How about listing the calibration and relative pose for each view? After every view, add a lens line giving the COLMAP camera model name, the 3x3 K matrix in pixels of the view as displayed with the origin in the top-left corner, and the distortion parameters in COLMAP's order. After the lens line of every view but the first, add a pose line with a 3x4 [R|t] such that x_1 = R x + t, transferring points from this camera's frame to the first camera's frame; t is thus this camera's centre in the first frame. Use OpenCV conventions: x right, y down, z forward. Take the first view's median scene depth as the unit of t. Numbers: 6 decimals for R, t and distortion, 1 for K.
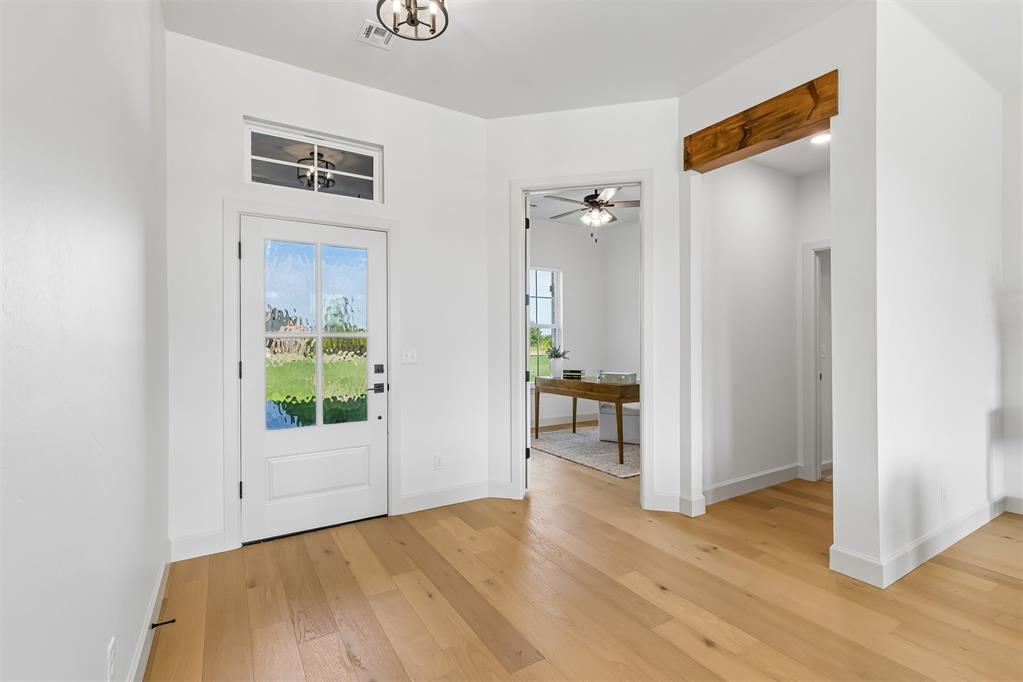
lens RADIAL K [[462.8, 0, 511.5], [0, 462.8, 341.0], [0, 0, 1]] dist [0.003015, 0.000271]
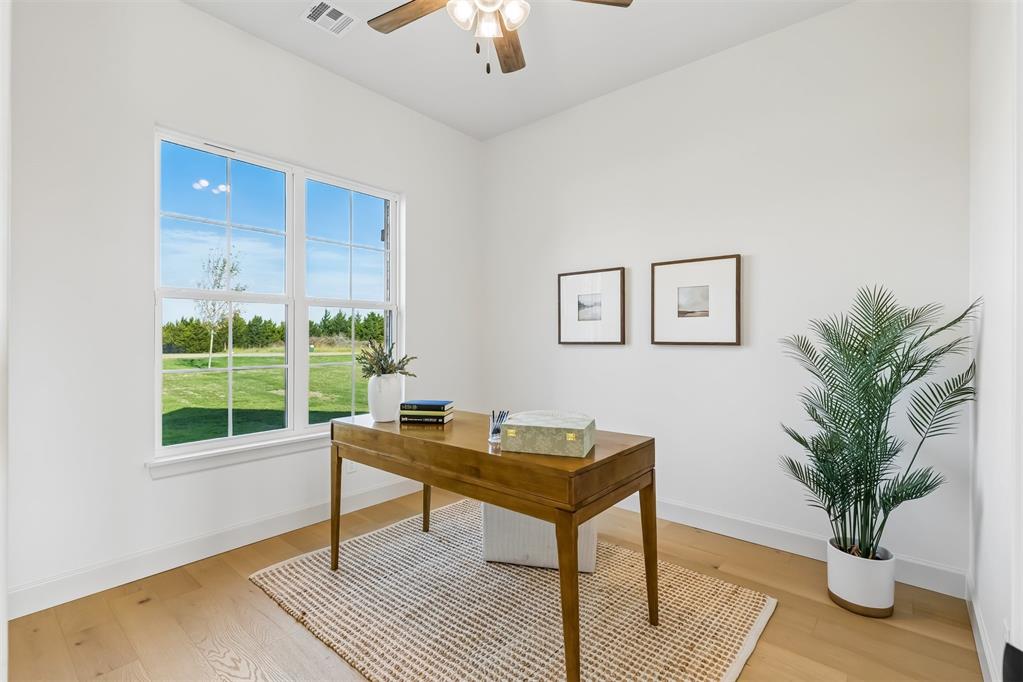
lens RADIAL K [[462.8, 0, 511.5], [0, 462.8, 341.0], [0, 0, 1]] dist [0.003015, 0.000271]
pose [[0.950683, 0.005994, 0.310106, 0.077885], [-0.007933, 0.999956, 0.004992, 0.004357], [-0.310062, -0.007206, 0.950689, 0.581103]]
